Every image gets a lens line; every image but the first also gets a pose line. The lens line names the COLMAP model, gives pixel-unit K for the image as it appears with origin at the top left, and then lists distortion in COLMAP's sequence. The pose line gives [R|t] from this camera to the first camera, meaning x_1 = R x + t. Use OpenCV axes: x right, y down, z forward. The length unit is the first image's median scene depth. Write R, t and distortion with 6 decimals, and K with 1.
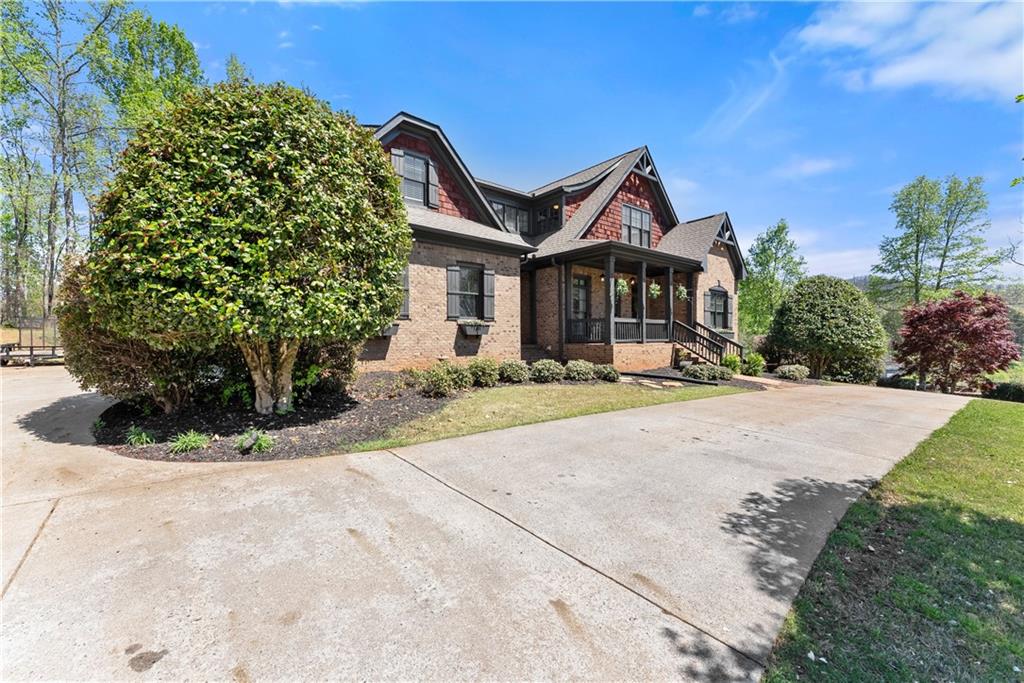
lens RADIAL K [[414.4, 0, 505.8], [0, 414.4, 344.3], [0, 0, 1]] dist [0.009802, -0.000385]
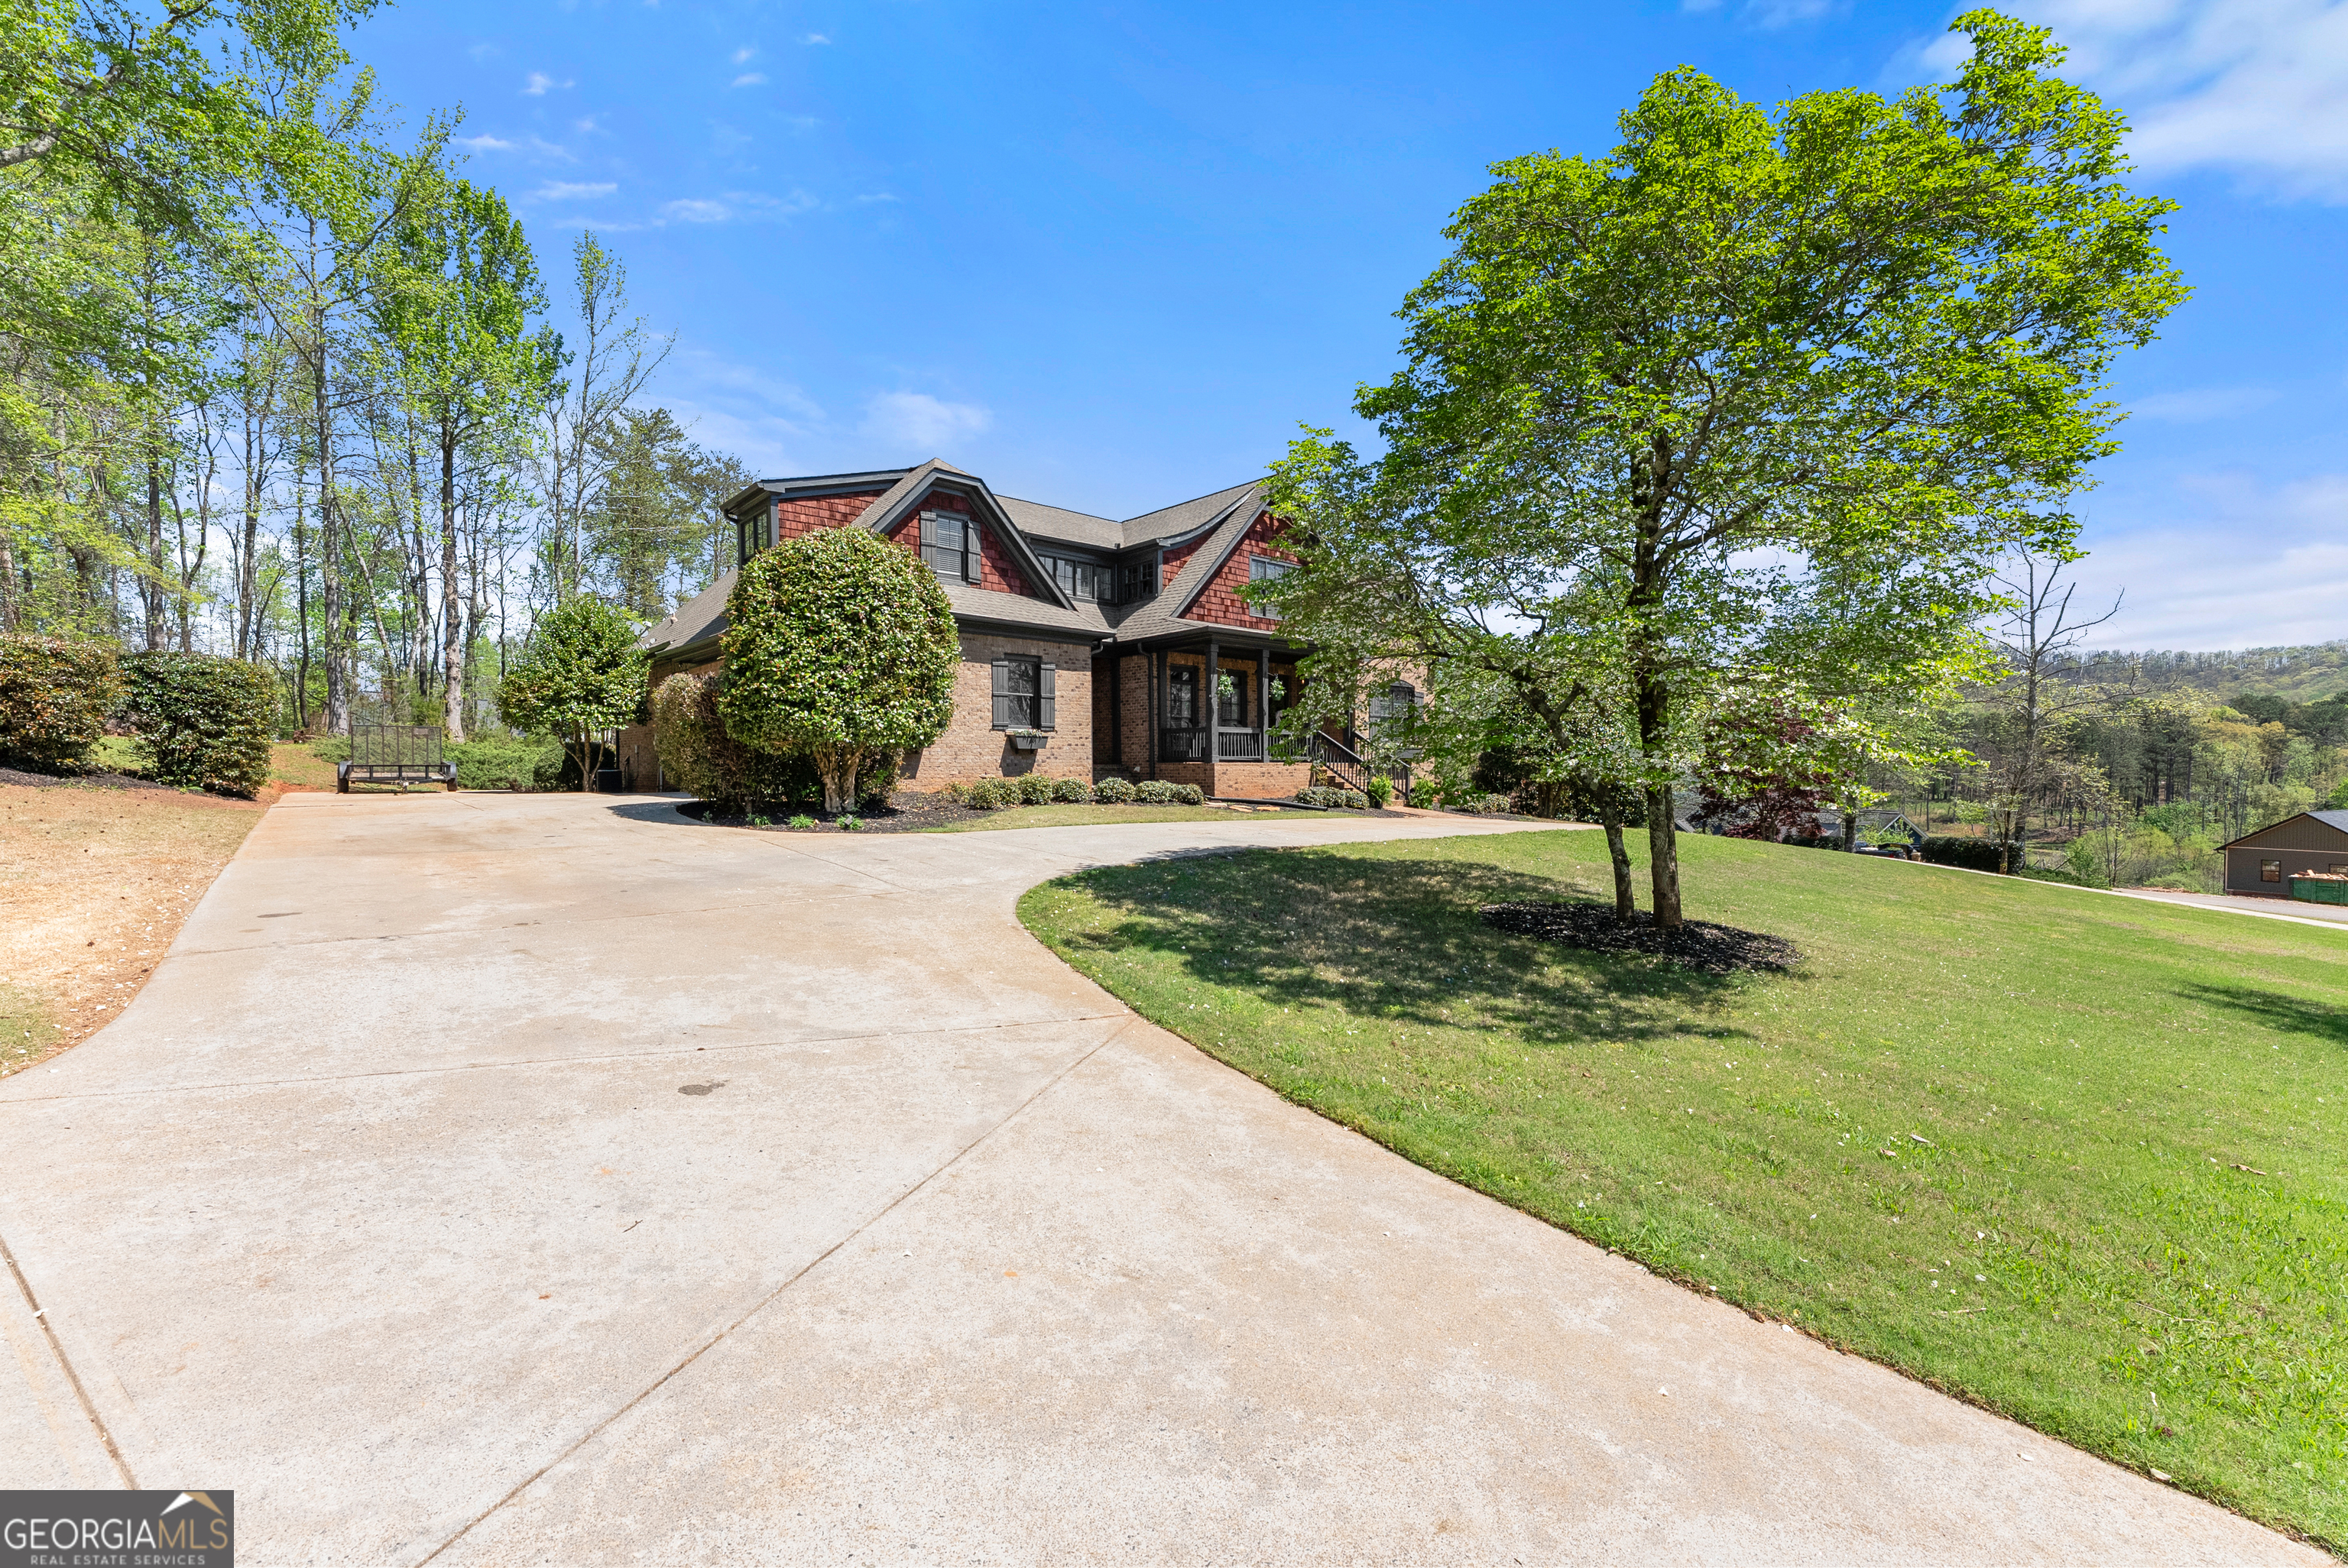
lens RADIAL K [[950.2, 0, 1159.6], [0, 950.2, 793.8], [0, 0, 1]] dist [0.009802, -0.000385]
pose [[0.999234, -0.000019, 0.039130, 0.097022], [-0.000485, 0.999917, 0.012877, 0.036993], [-0.039127, -0.012886, 0.999151, -0.755332]]
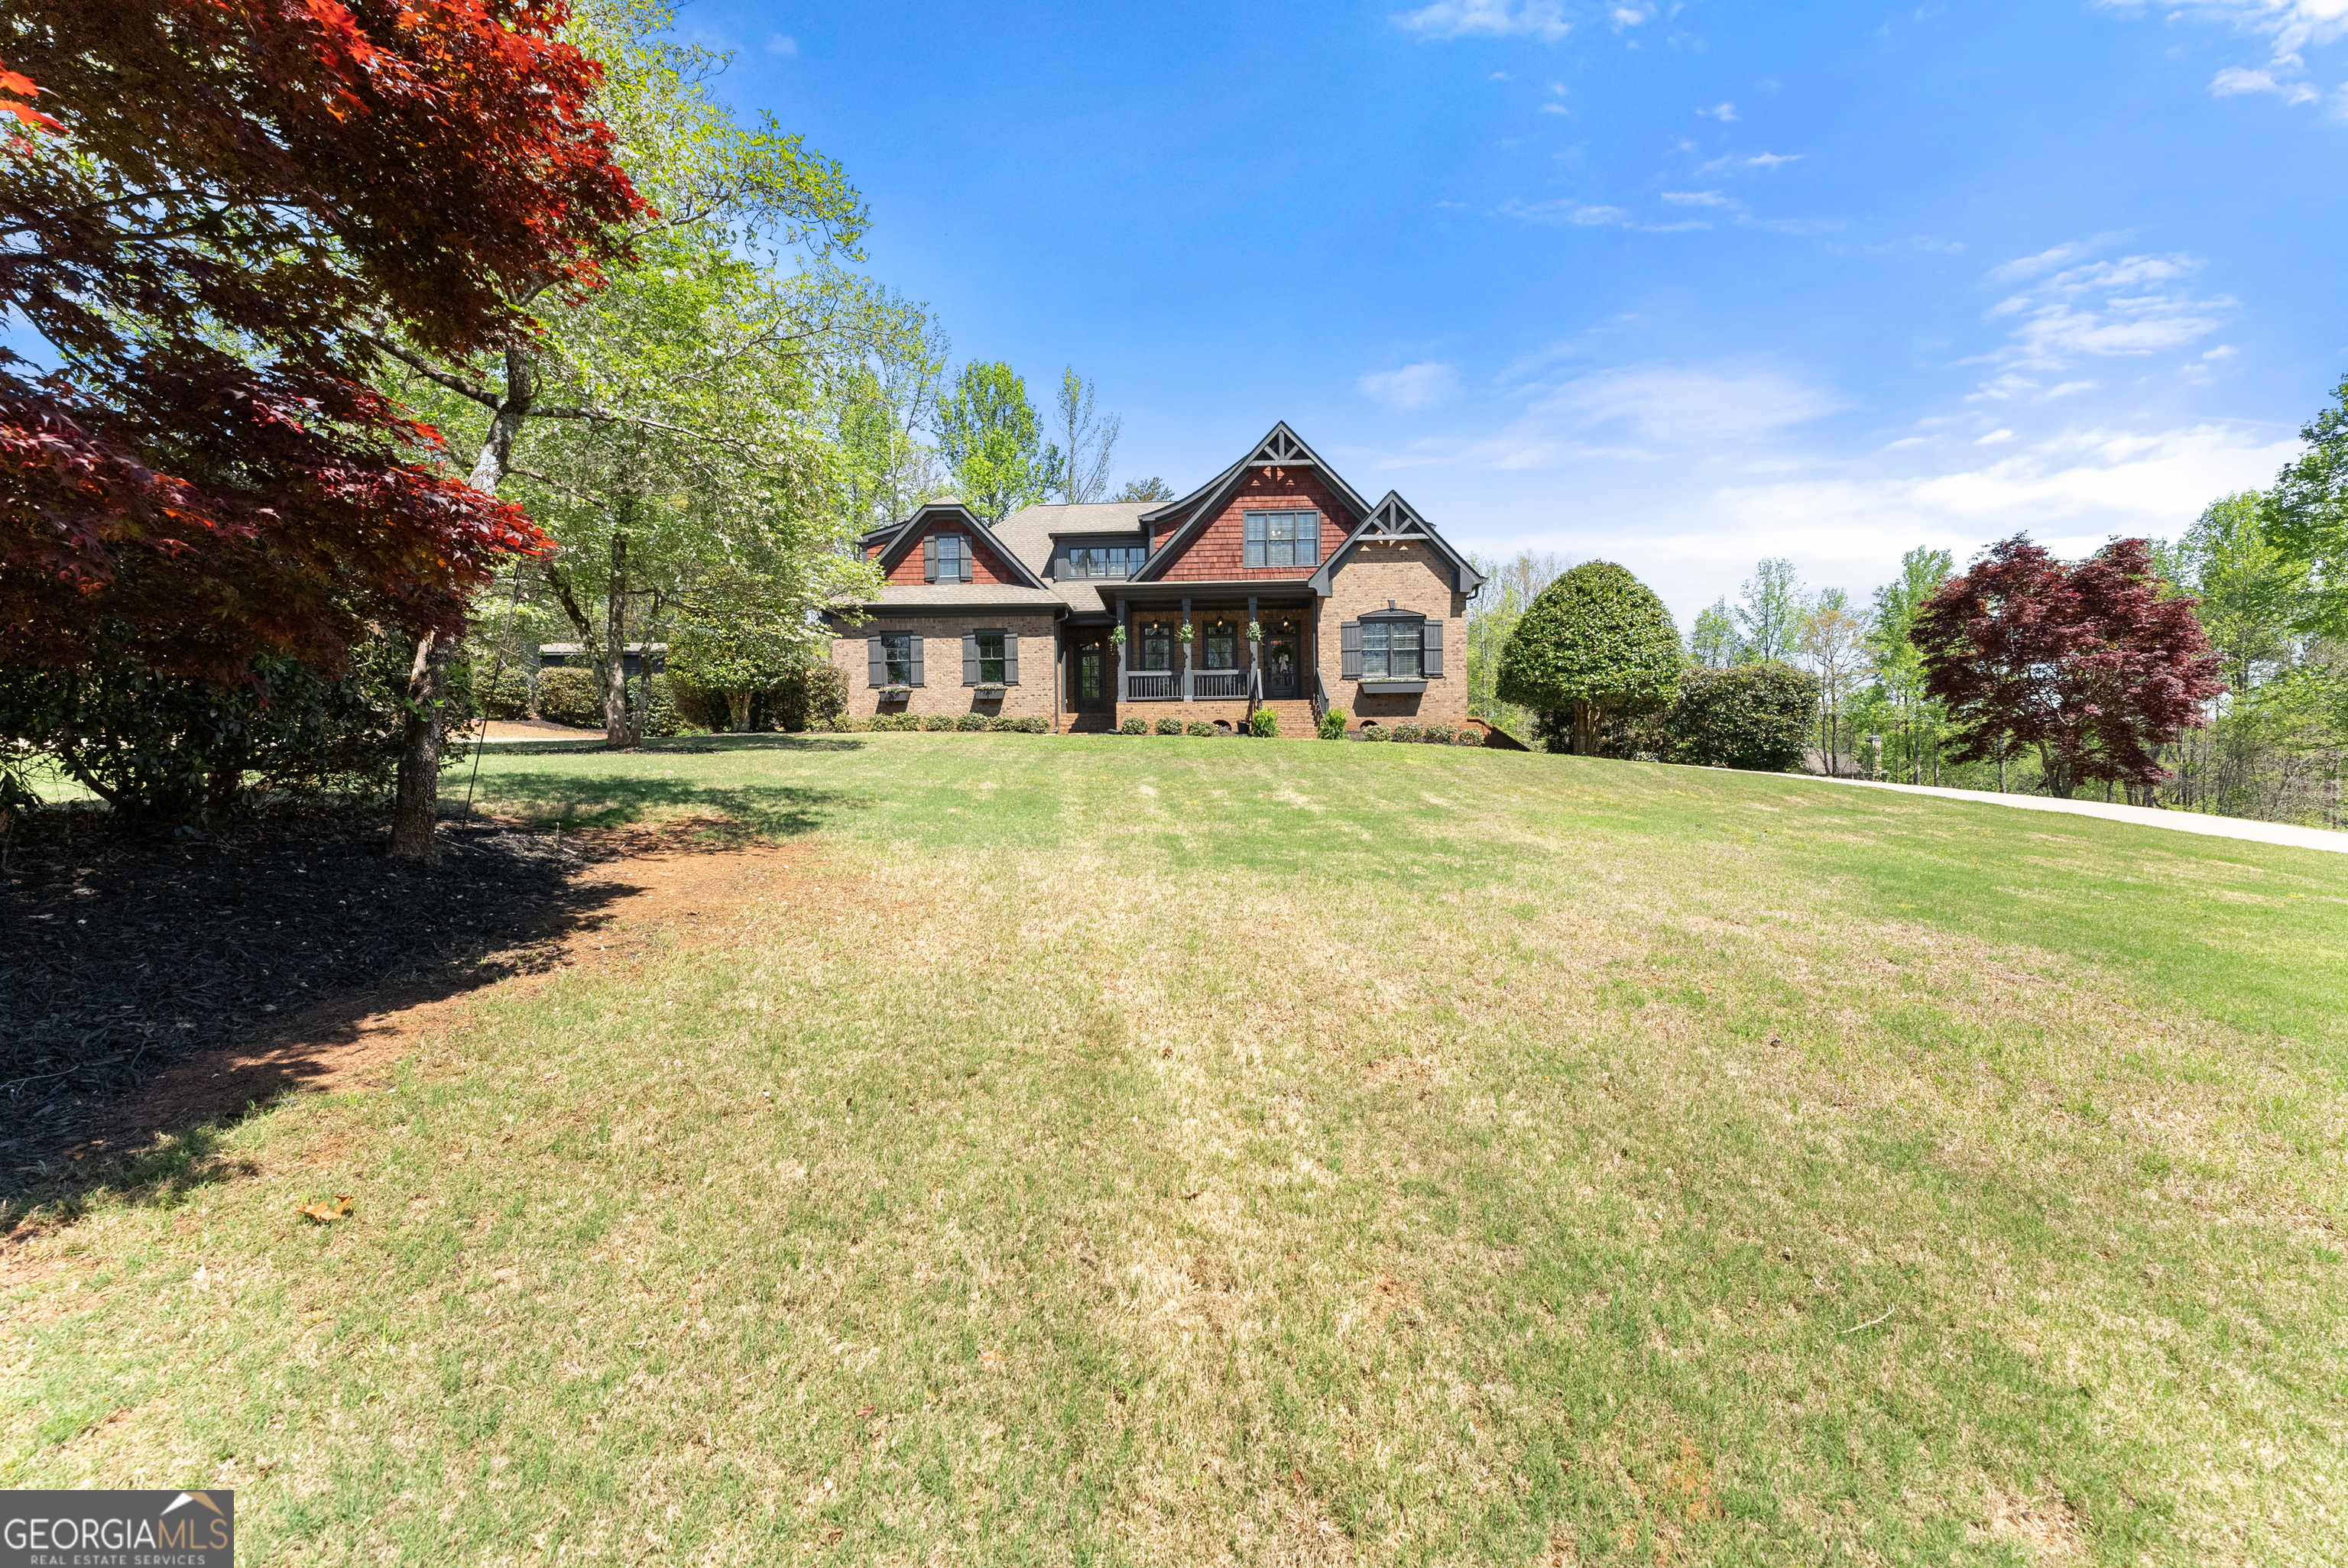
lens RADIAL K [[950.2, 0, 1193.8], [0, 950.2, 794.6], [0, 0, 1]] dist [0.009802, -0.000385]
pose [[0.763462, 0.004550, -0.645837, 1.772085], [0.006855, 0.999862, 0.015148, 0.175024], [0.645816, -0.015992, 0.763325, -0.460747]]
